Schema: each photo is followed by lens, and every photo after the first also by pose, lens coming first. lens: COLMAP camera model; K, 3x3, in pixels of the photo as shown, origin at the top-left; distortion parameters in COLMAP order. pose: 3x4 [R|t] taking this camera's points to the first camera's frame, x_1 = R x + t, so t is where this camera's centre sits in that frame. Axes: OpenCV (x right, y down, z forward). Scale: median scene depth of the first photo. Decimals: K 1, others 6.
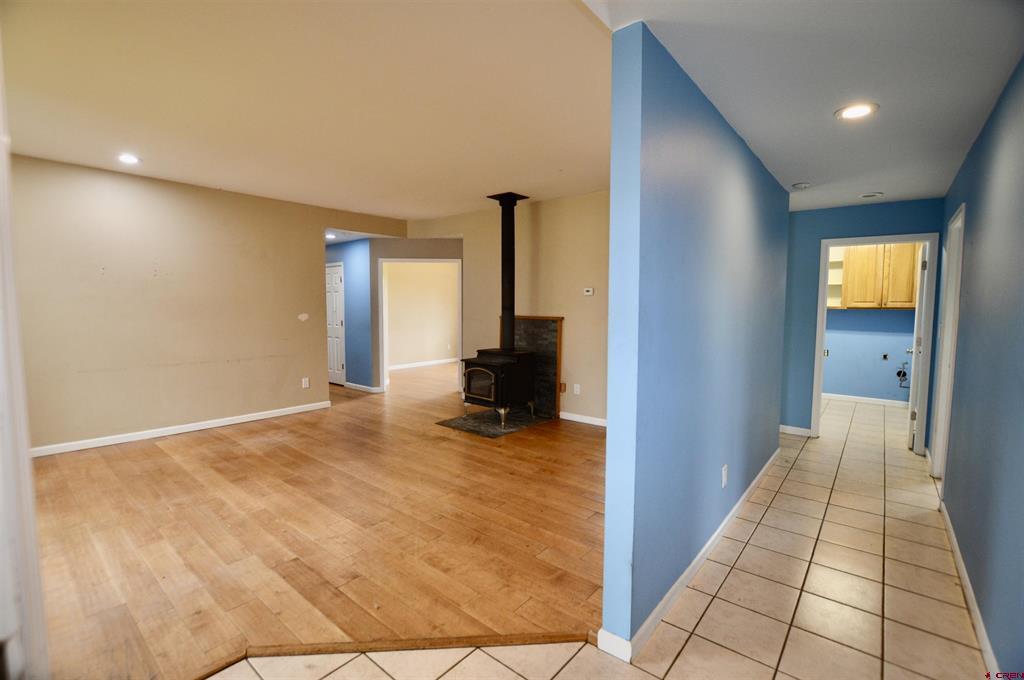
lens RADIAL K [[452.2, 0, 511.9], [0, 452.2, 345.1], [0, 0, 1]] dist [-0.025580, 0.001044]
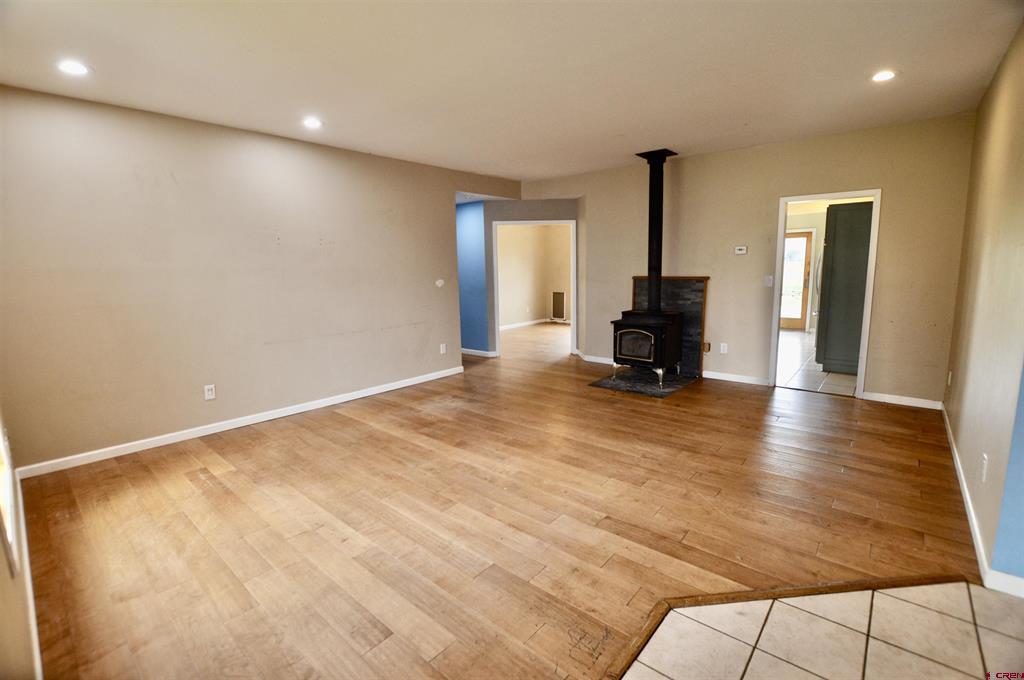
lens RADIAL K [[452.2, 0, 514.3], [0, 452.2, 341.6], [0, 0, 1]] dist [-0.025580, 0.001044]
pose [[0.999584, -0.023652, -0.016516, -0.395746], [0.024848, 0.996764, 0.076446, -0.007190], [0.014655, -0.076825, 0.996937, -0.007340]]
